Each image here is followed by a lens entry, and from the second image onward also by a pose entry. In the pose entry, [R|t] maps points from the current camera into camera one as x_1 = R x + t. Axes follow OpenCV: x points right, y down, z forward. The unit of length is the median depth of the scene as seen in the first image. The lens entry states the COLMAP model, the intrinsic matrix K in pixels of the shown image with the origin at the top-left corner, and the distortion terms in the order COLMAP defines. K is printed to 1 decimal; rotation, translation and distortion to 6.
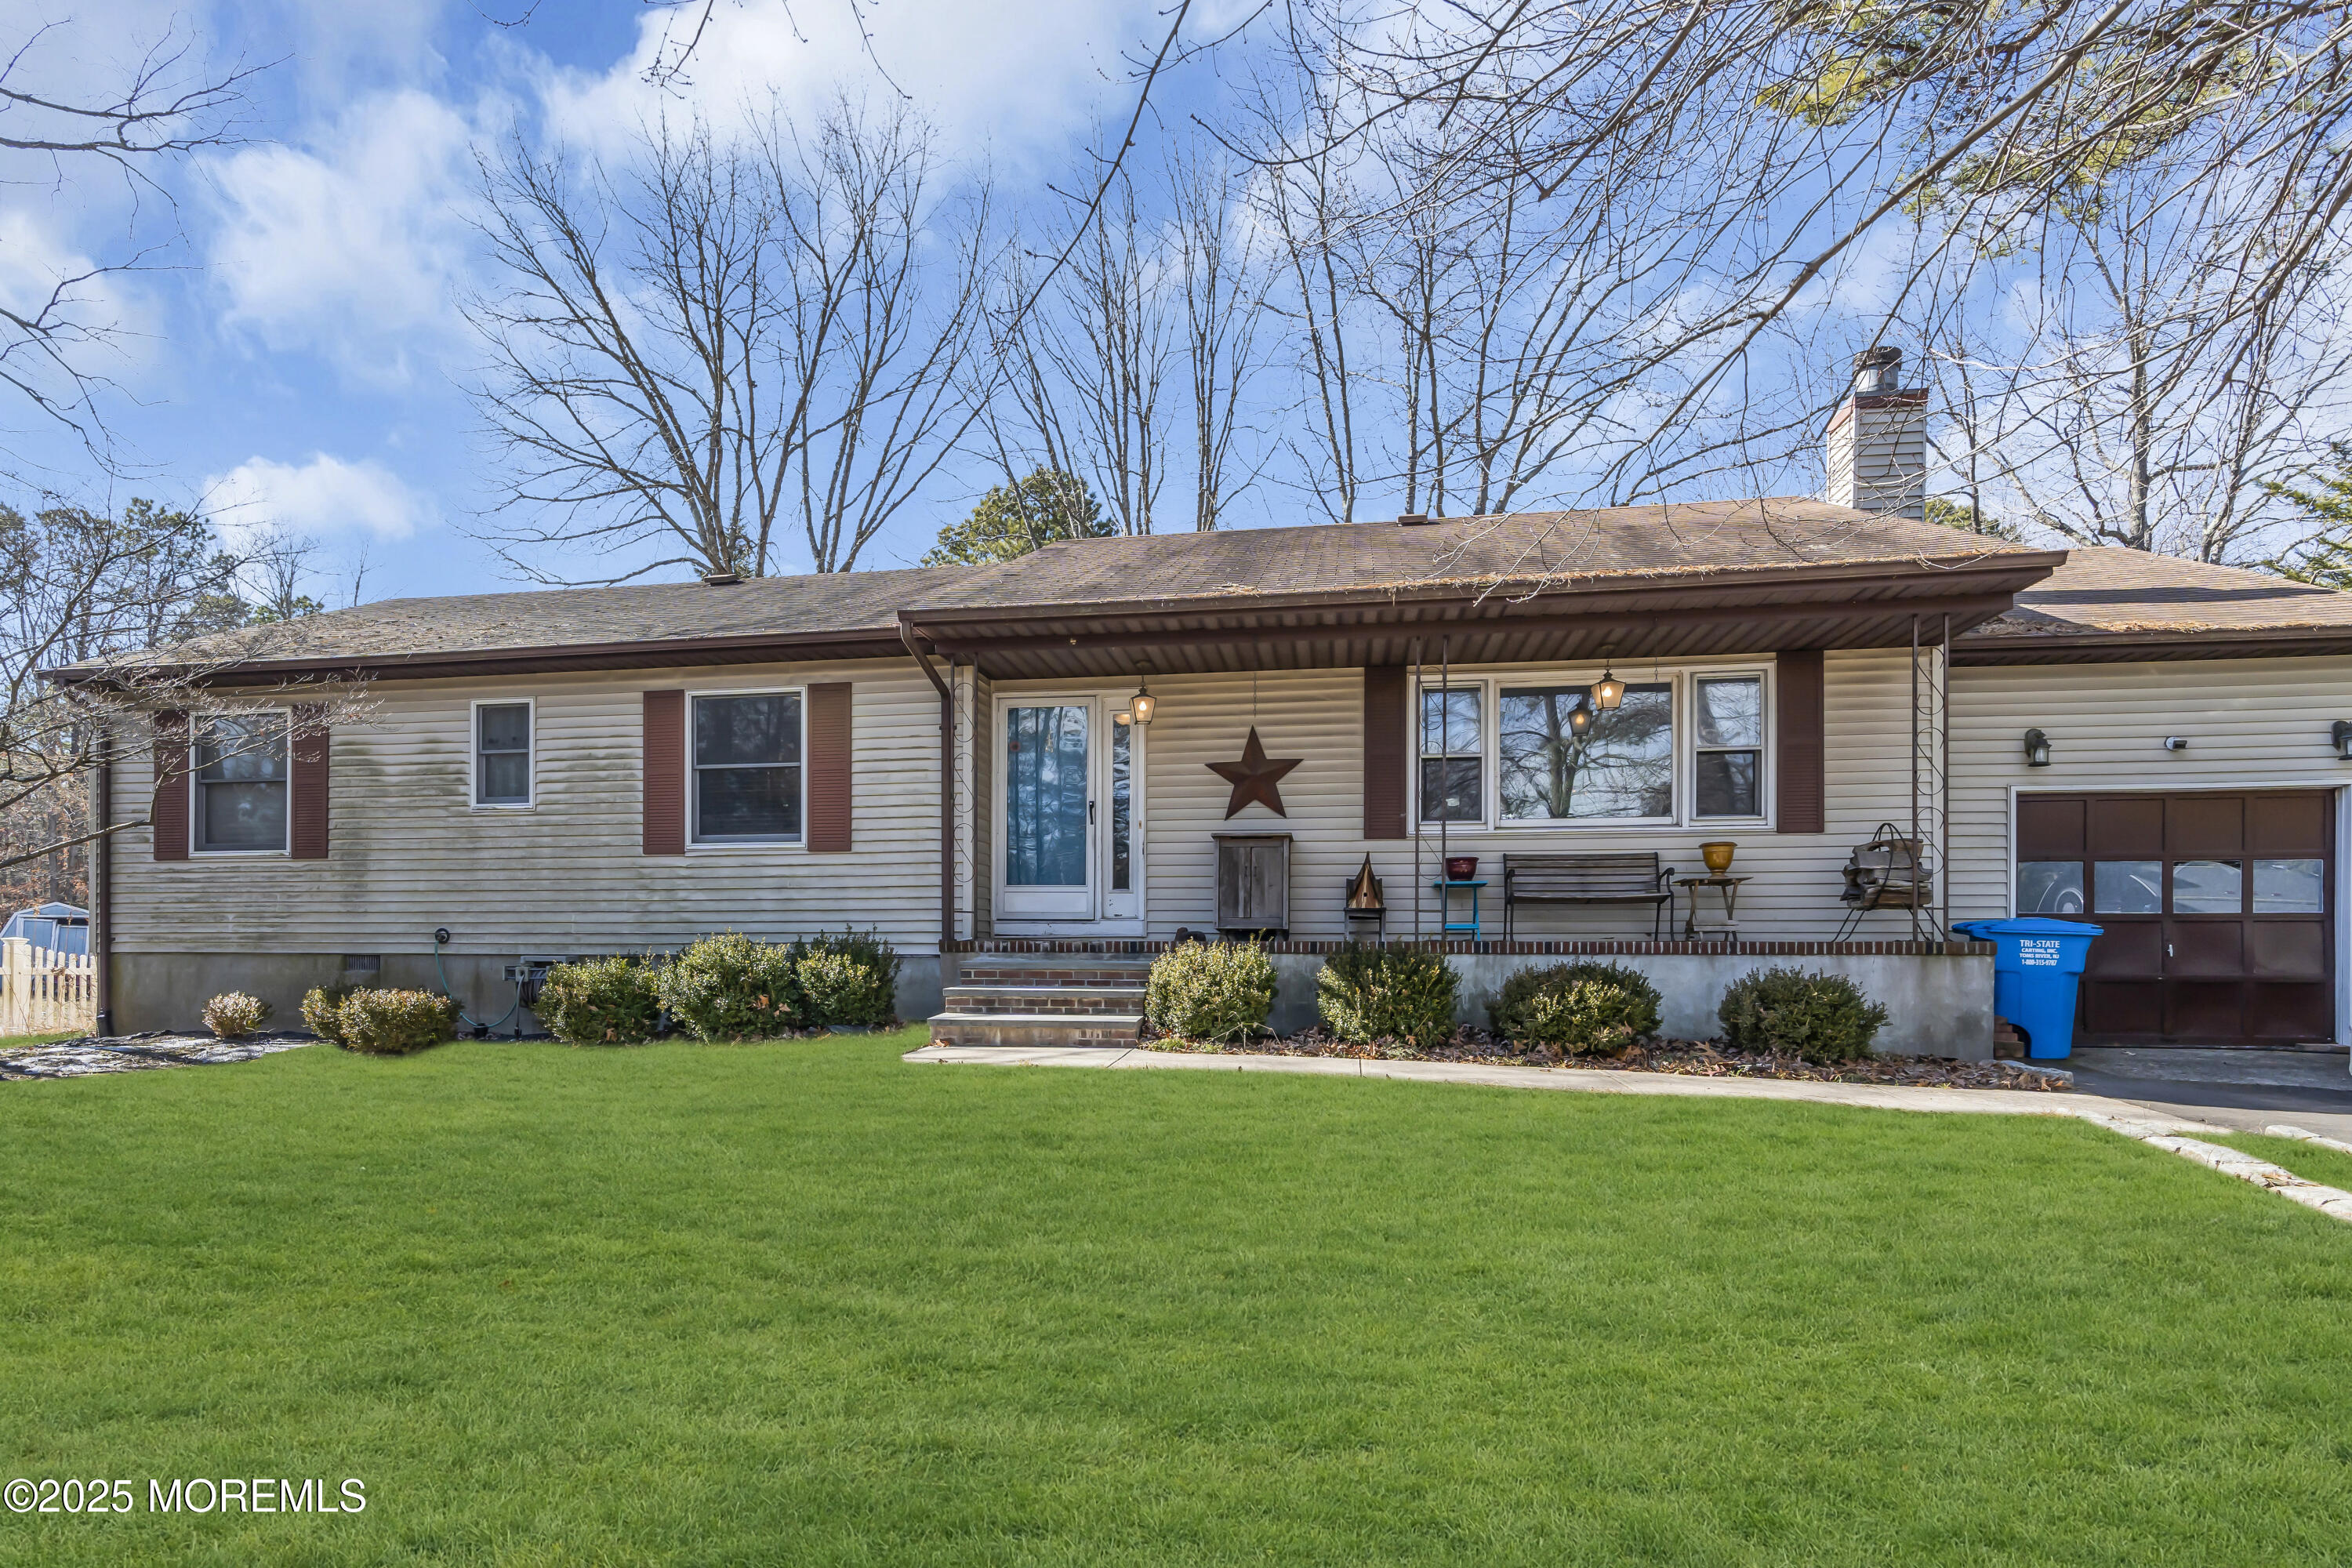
lens RADIAL K [[1052.8, 0, 1176.2], [0, 1052.8, 773.3], [0, 0, 1]] dist [0.000070, 0.000116]
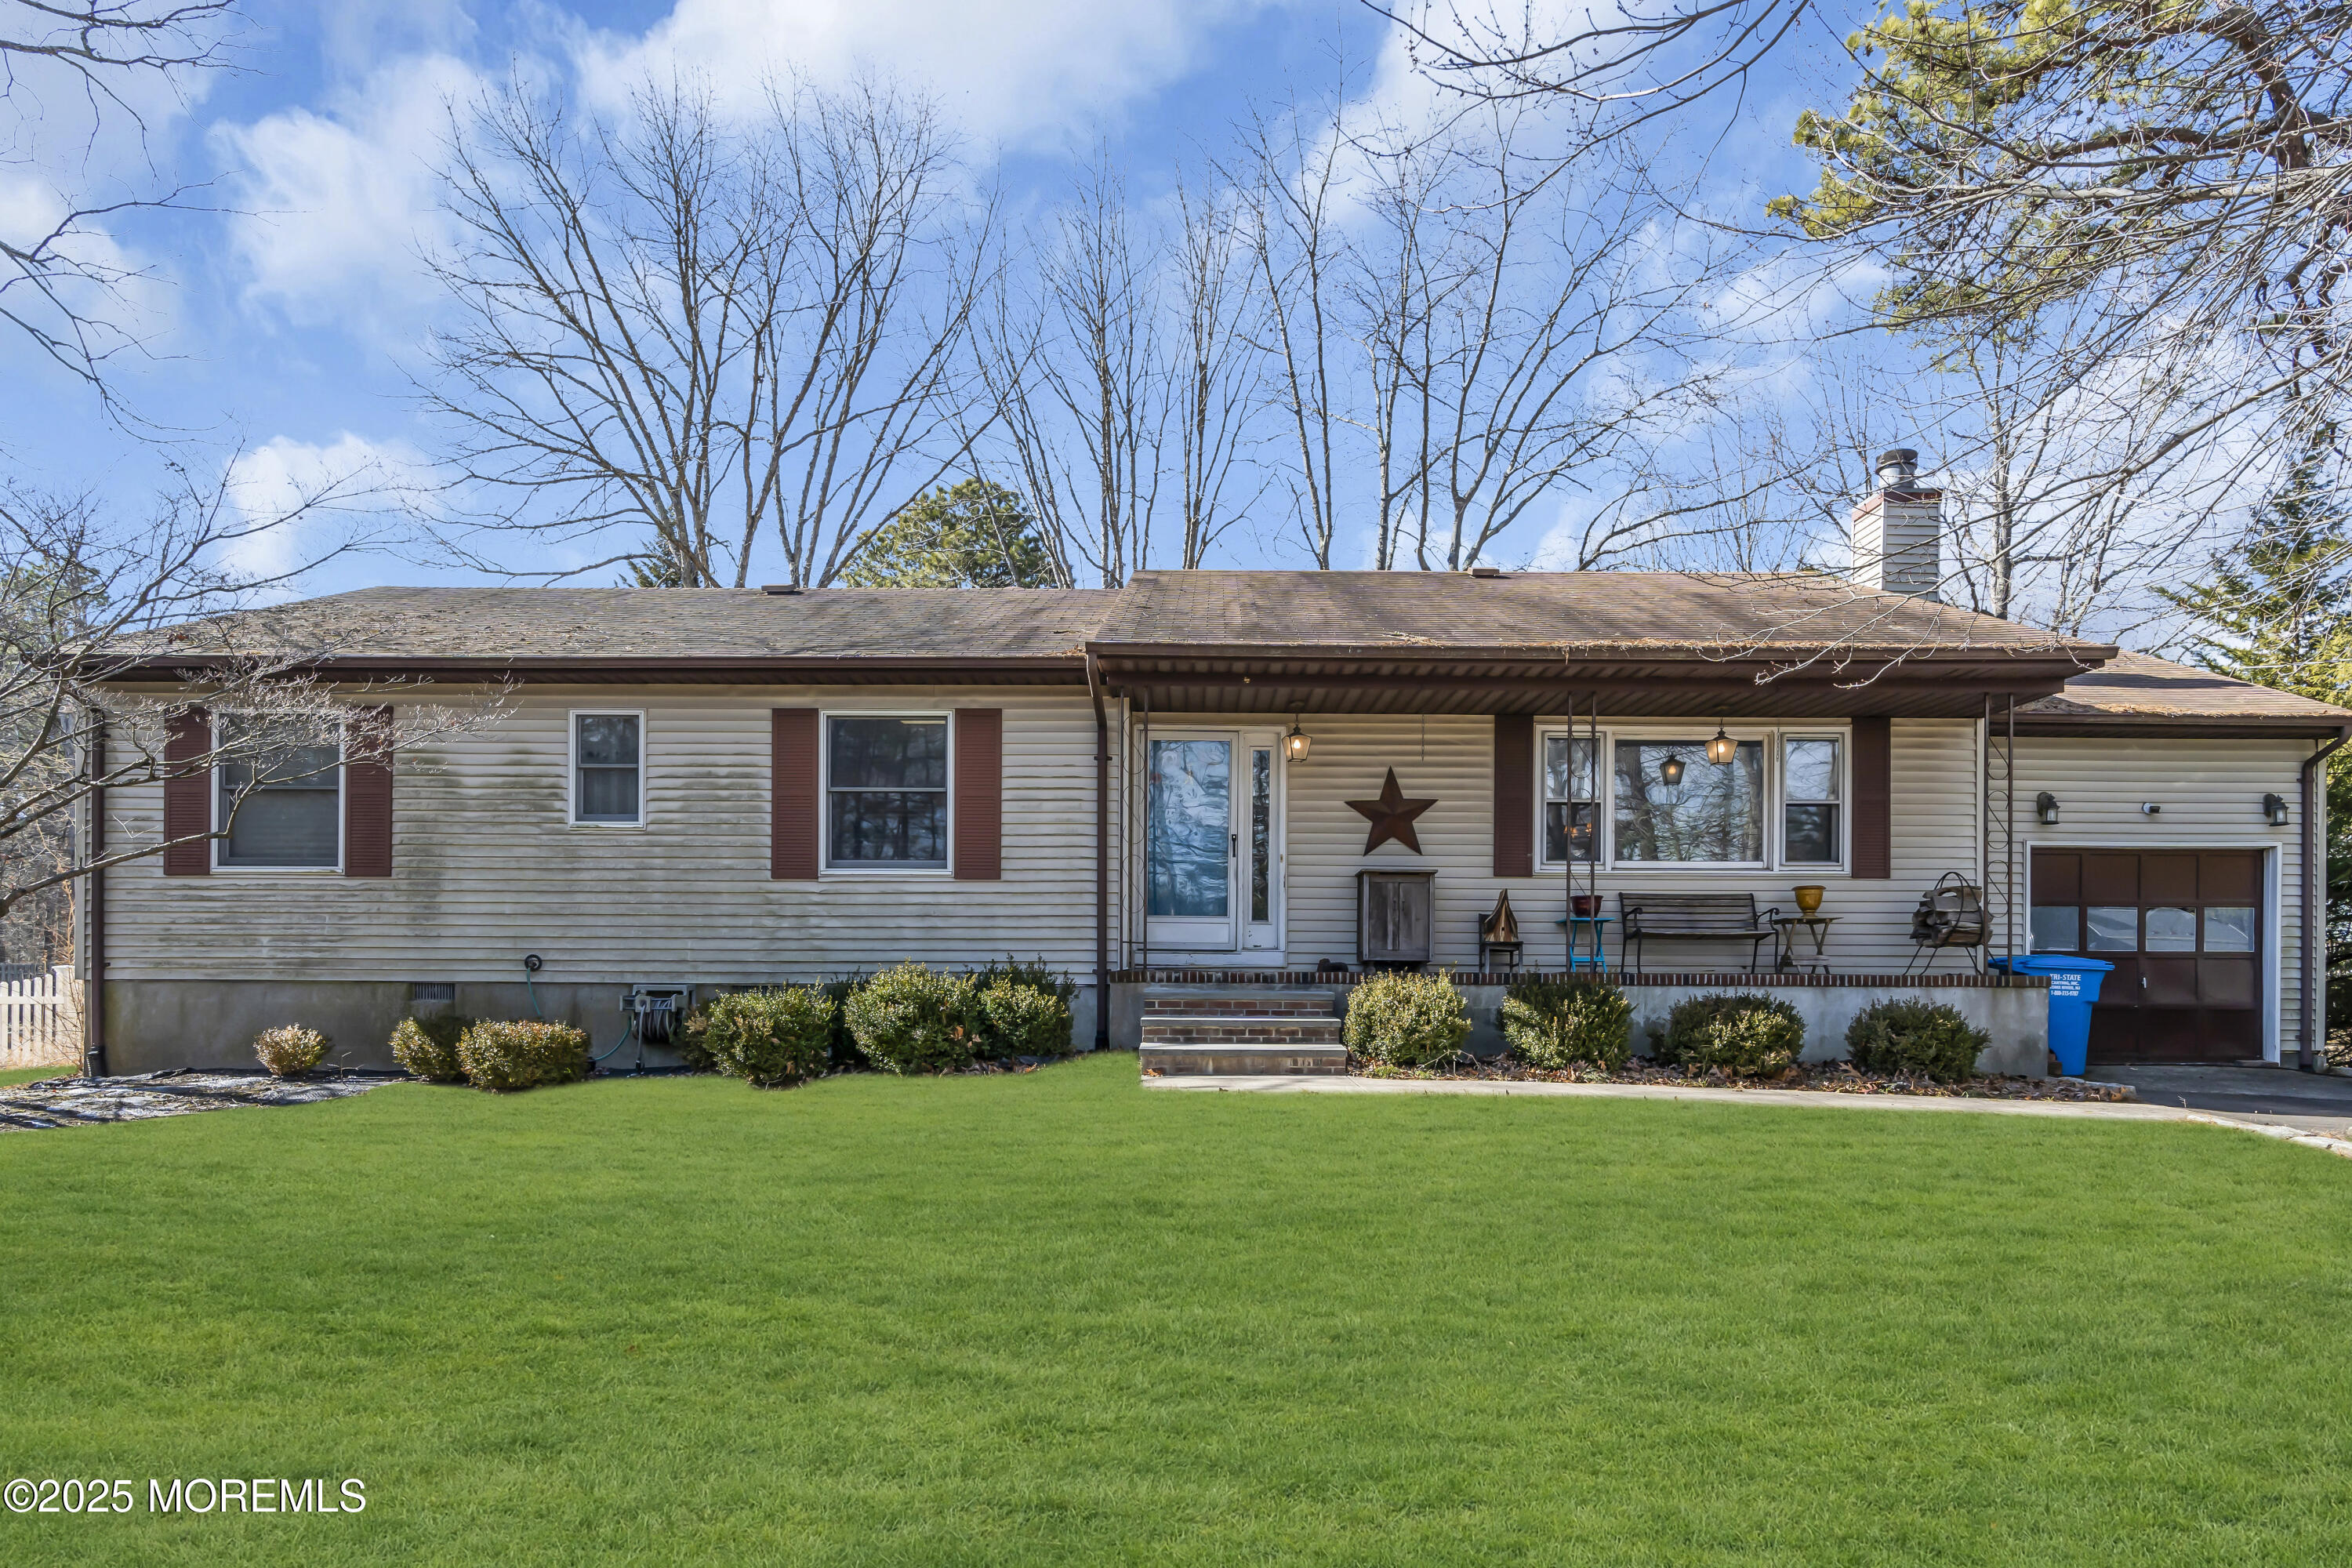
lens RADIAL K [[1078.2, 0, 1186.9], [0, 1078.2, 786.4], [0, 0, 1]] dist [-0.000881, -0.000212]
pose [[0.987308, 0.030400, 0.155882, -0.308986], [-0.029299, 0.999527, -0.009358, -0.009595], [-0.156092, 0.004672, 0.987731, -0.029839]]
